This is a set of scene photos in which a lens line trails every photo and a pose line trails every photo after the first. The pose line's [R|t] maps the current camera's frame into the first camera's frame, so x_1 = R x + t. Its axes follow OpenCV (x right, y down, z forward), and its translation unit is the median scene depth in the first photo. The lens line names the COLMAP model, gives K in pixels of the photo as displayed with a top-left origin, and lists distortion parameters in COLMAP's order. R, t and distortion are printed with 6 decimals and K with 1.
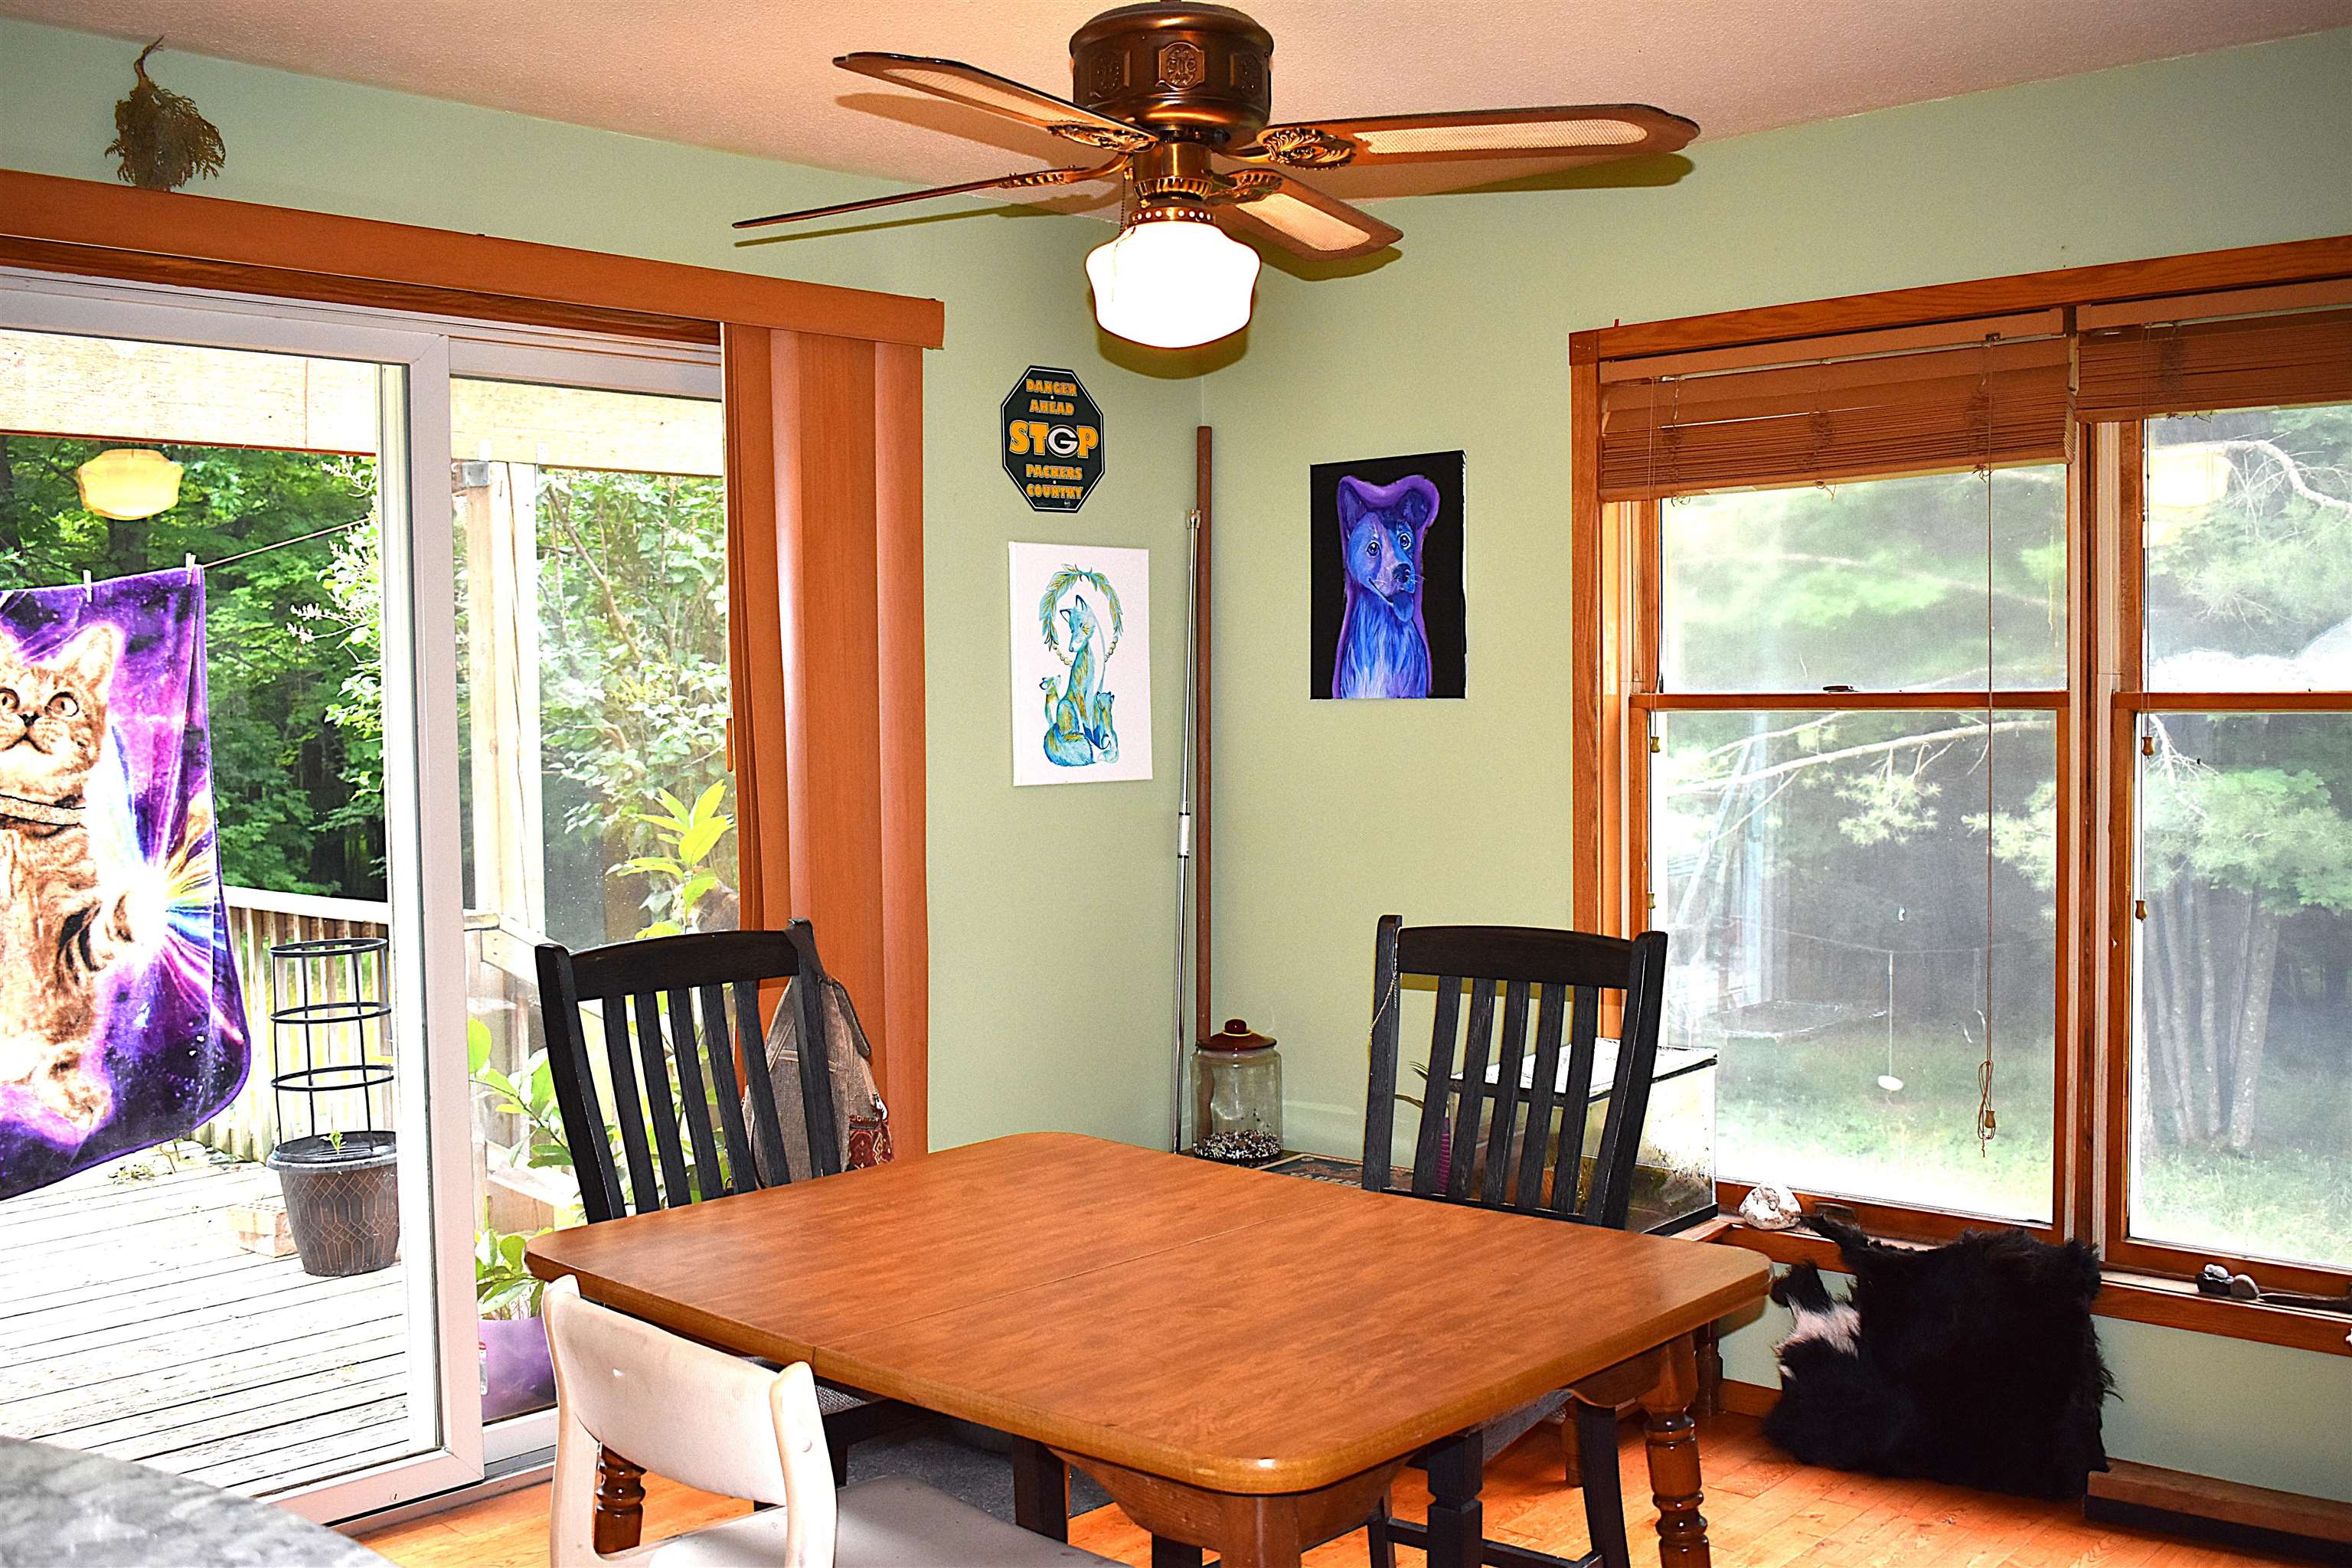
lens RADIAL K [[2280.8, 0, 1176.0], [0, 2280.8, 784.0], [0, 0, 1]] dist [-0.079810, 0.009944]
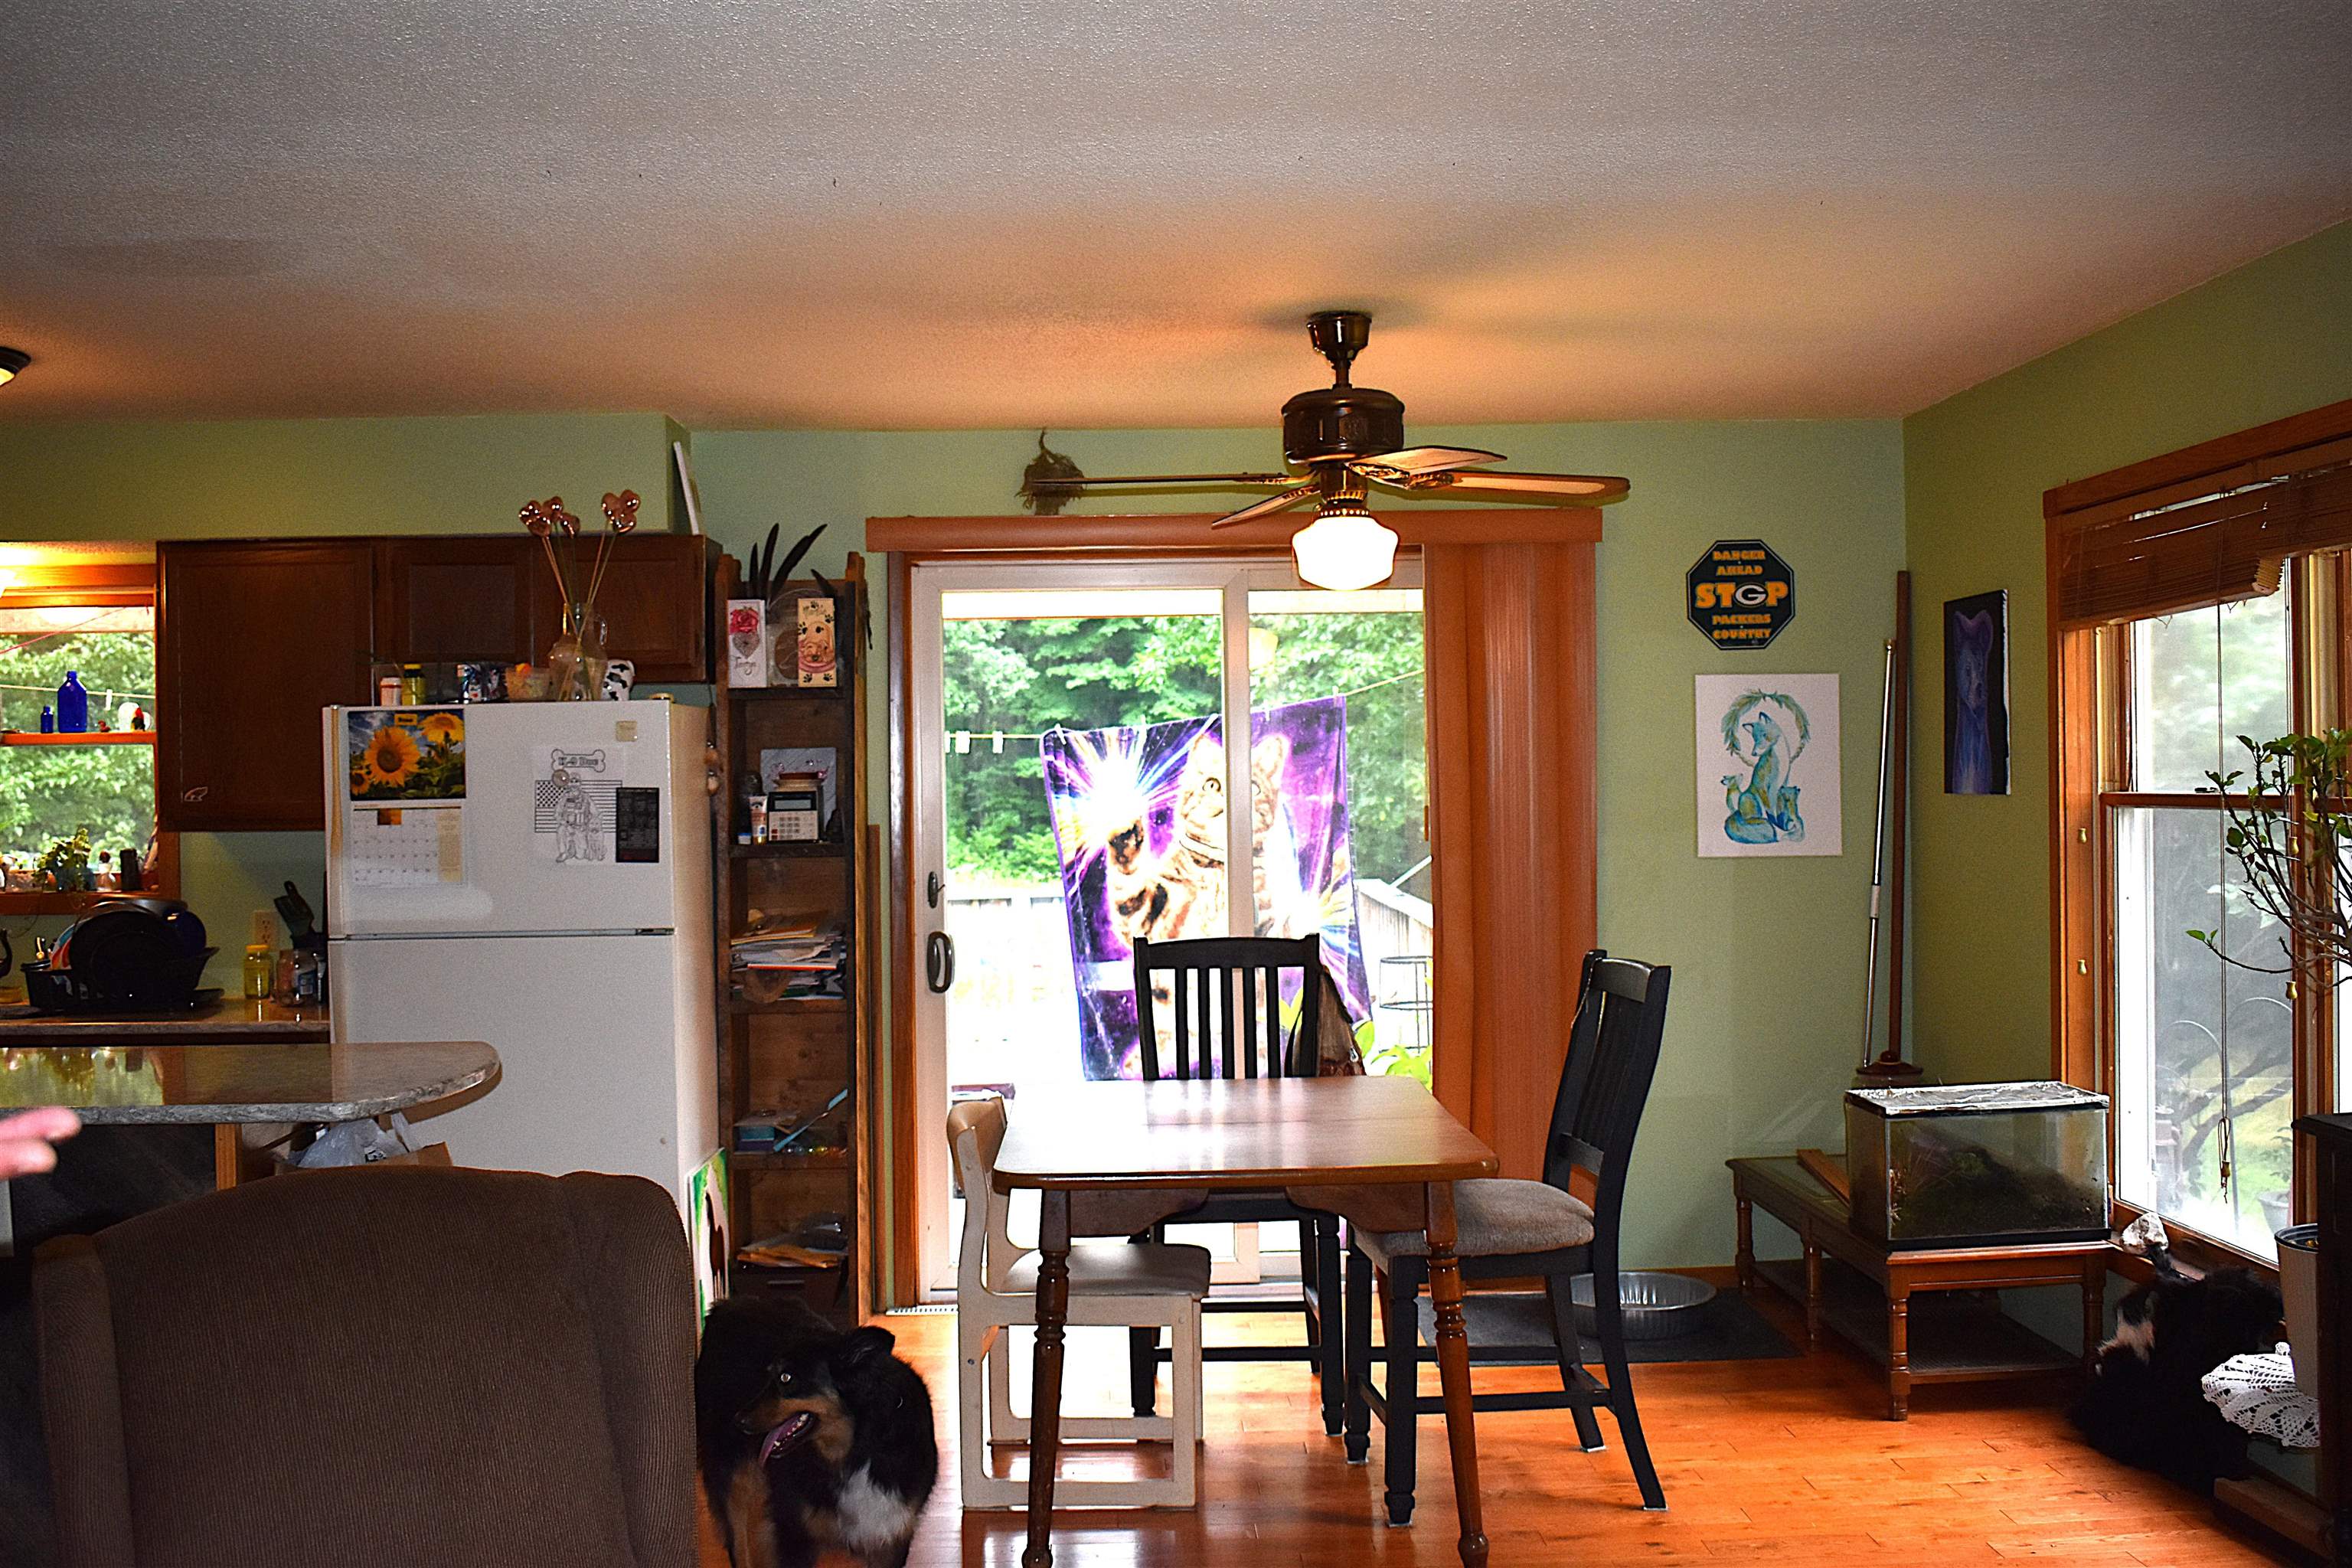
lens RADIAL K [[2280.8, 0, 1176.0], [0, 2280.8, 784.0], [0, 0, 1]] dist [-0.079810, 0.009944]
pose [[0.704515, 0.004464, -0.709675, 0.644588], [-0.023822, 0.999565, -0.017361, -0.011428], [0.709289, 0.029136, 0.704316, -0.150213]]
